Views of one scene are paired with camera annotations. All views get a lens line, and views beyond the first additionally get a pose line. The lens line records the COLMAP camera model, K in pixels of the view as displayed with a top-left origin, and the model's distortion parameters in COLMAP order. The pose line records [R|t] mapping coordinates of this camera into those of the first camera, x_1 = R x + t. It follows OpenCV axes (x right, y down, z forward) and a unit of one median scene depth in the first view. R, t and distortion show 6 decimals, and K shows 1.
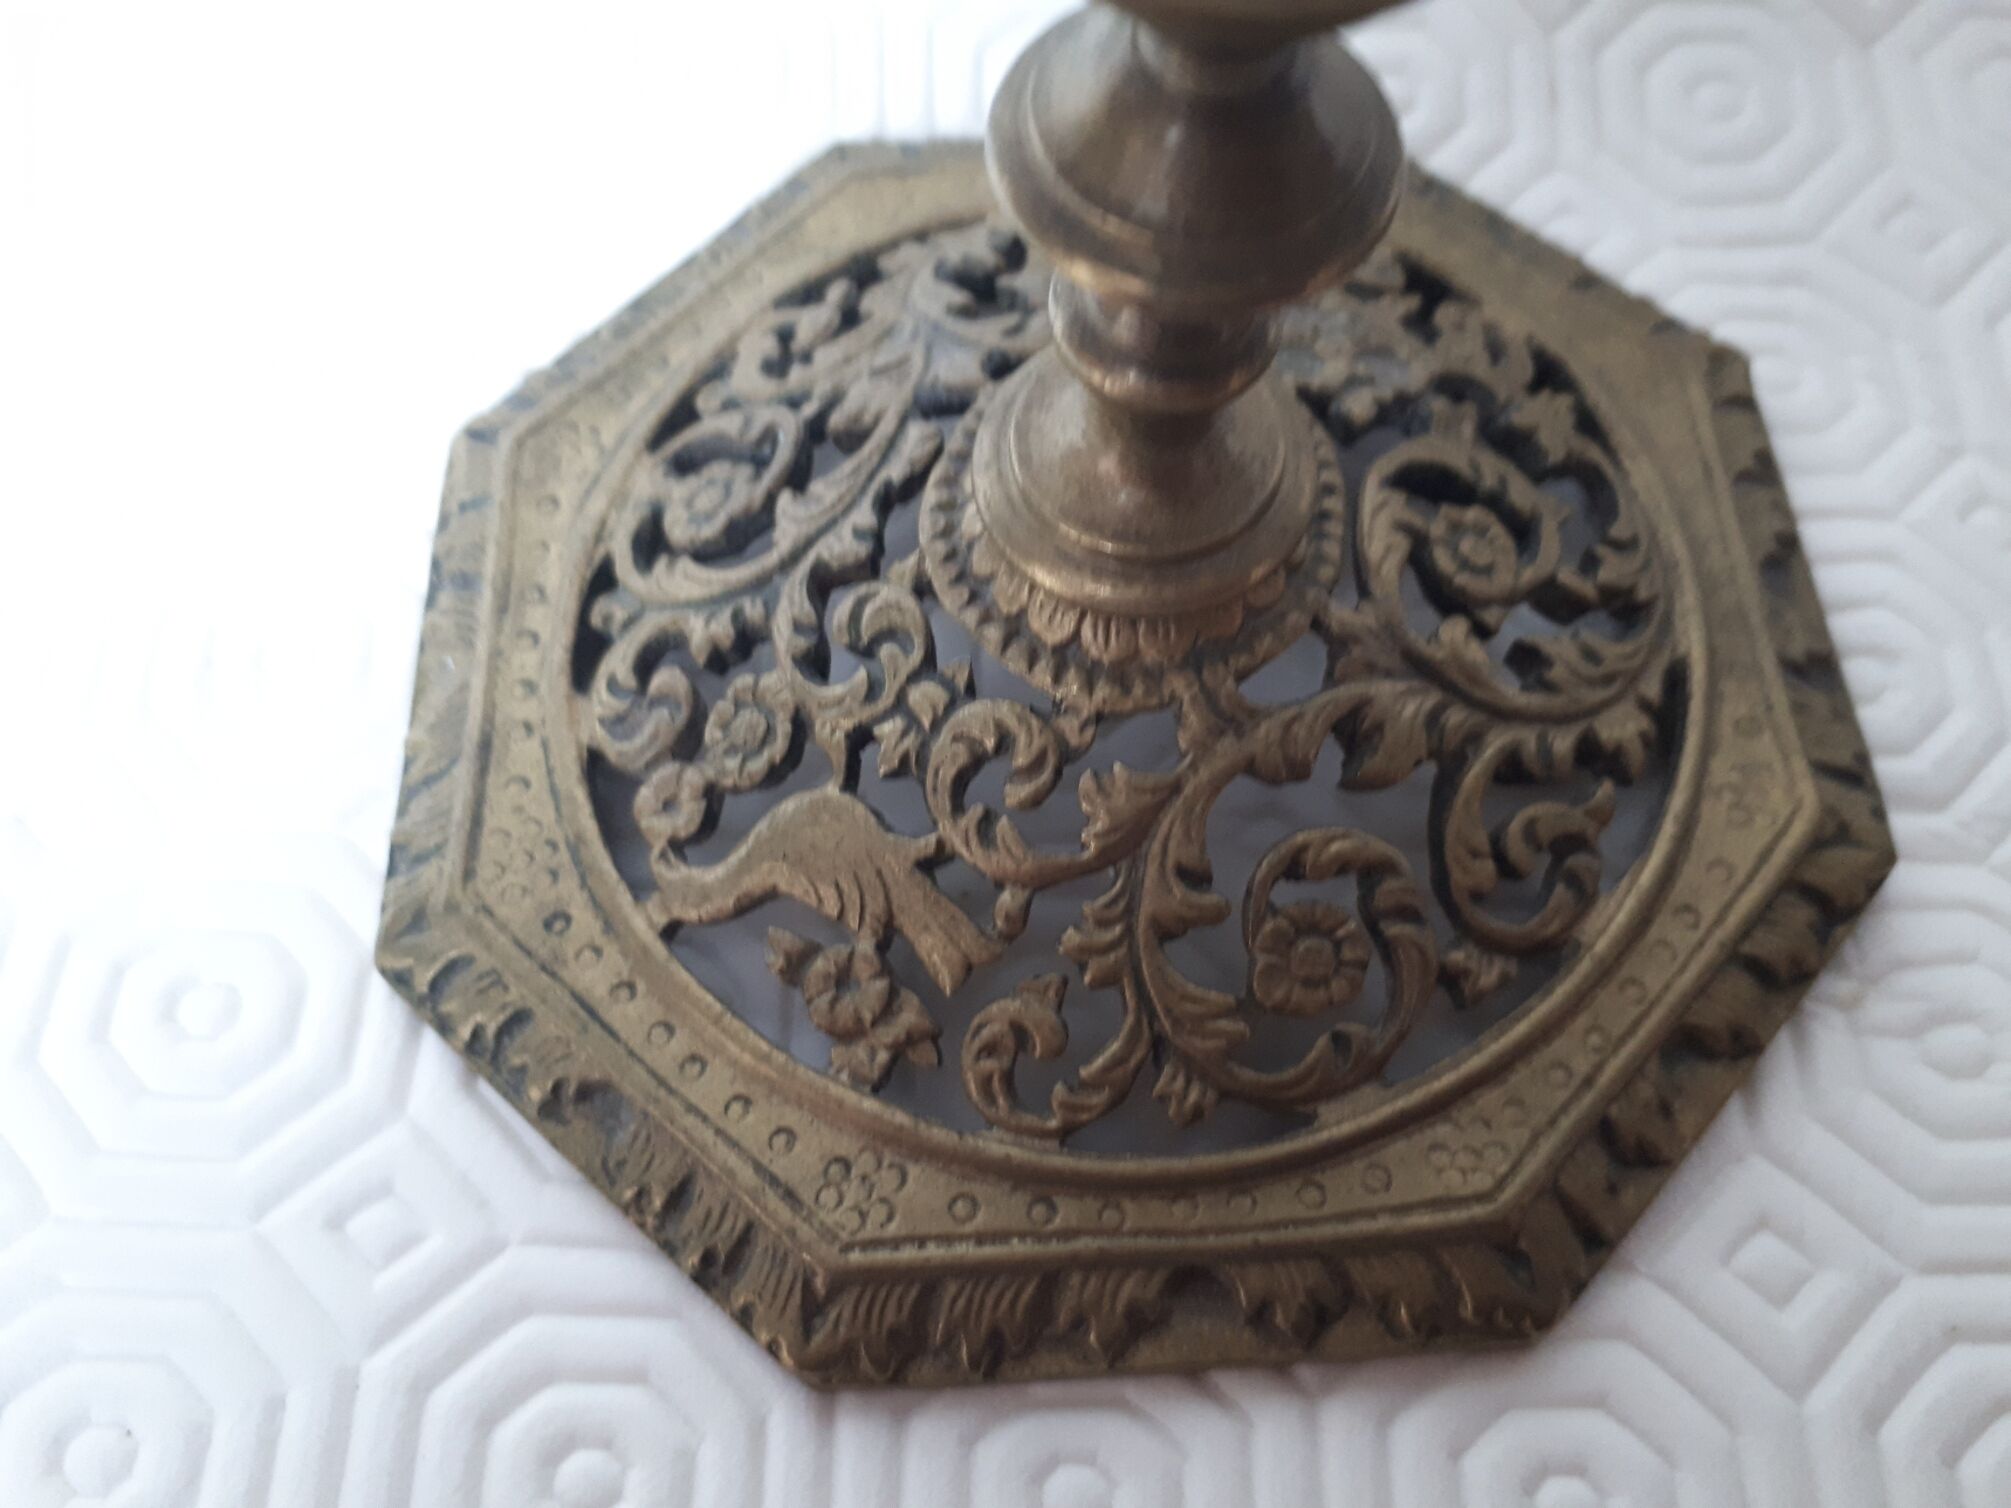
lens RADIAL K [[1887.7, 0, 1005.5], [0, 1887.7, 754.0], [0, 0, 1]] dist [0.007768, -0.003029]
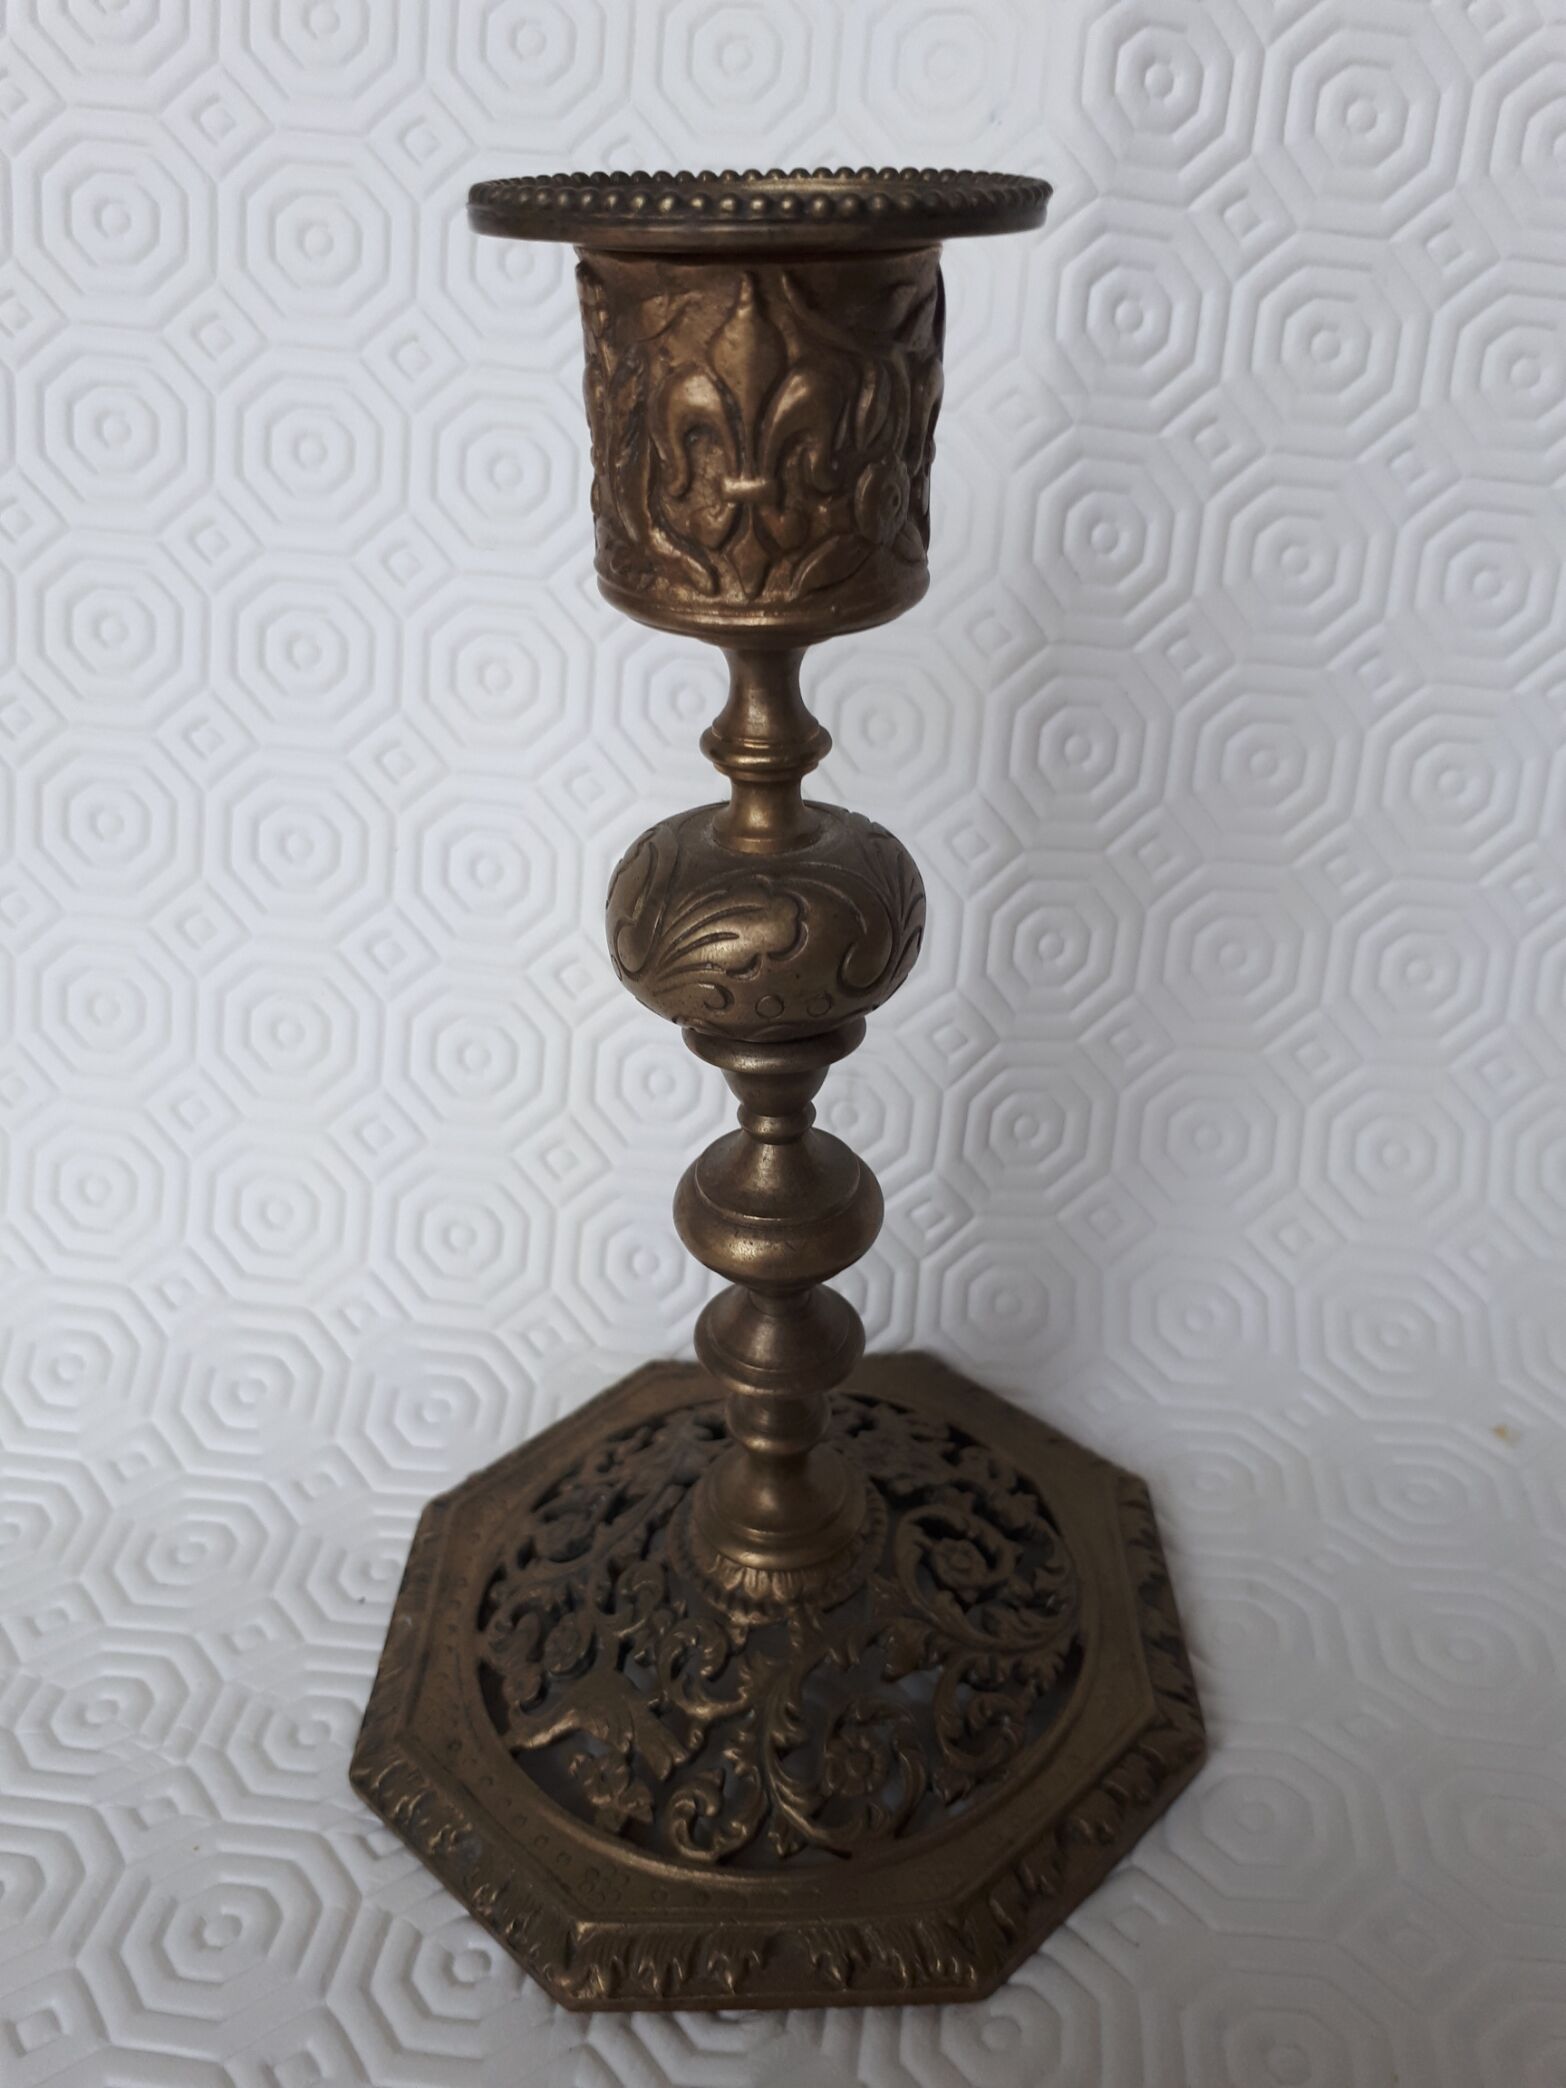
lens RADIAL K [[1566.7, 0, 783.0], [0, 1566.7, 1044.0], [0, 0, 1]] dist [-0.018693, -0.003402]
pose [[0.999234, 0.017612, -0.034960, 0.112108], [-0.033401, 0.849341, -0.526786, 0.271655], [0.020415, 0.527550, 0.849278, -0.583847]]
